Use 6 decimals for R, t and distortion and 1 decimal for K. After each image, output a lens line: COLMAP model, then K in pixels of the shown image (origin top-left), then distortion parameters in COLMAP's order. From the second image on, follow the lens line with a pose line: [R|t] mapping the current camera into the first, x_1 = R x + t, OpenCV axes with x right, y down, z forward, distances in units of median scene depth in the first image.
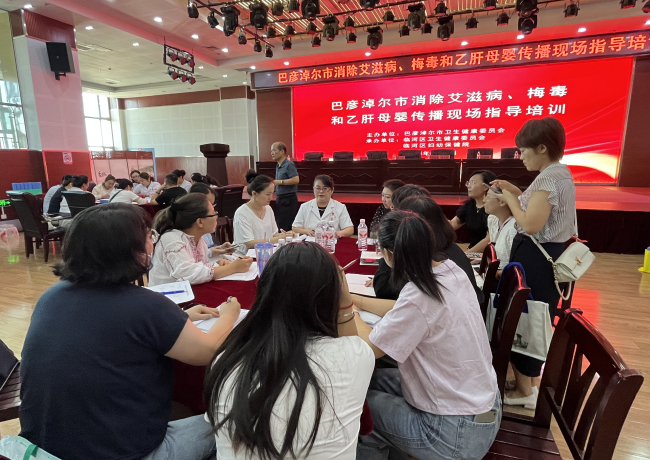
lens RADIAL K [[364.1, 0, 324.8], [0, 364.1, 228.1], [0, 0, 1]] dist [0.001781, 0.000635]
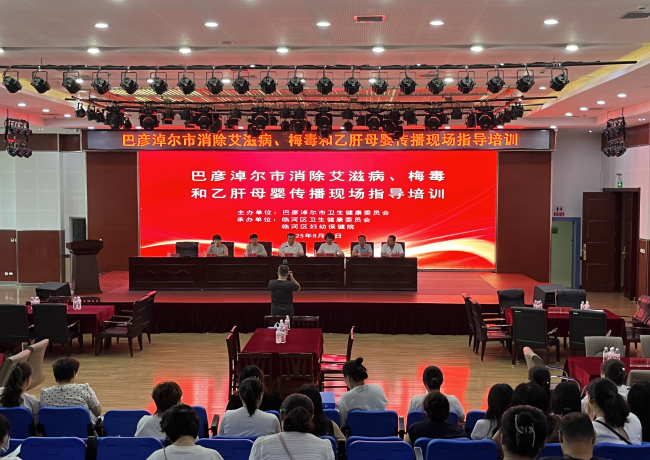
lens RADIAL K [[822.6, 0, 325.6], [0, 822.6, 229.6], [0, 0, 1]] dist [0.138499, 0.000000]
pose [[0.953090, -0.010451, 0.302507, -0.282433], [0.046288, 0.992681, -0.111543, -0.000843], [-0.299127, 0.120313, 0.946598, -0.892023]]
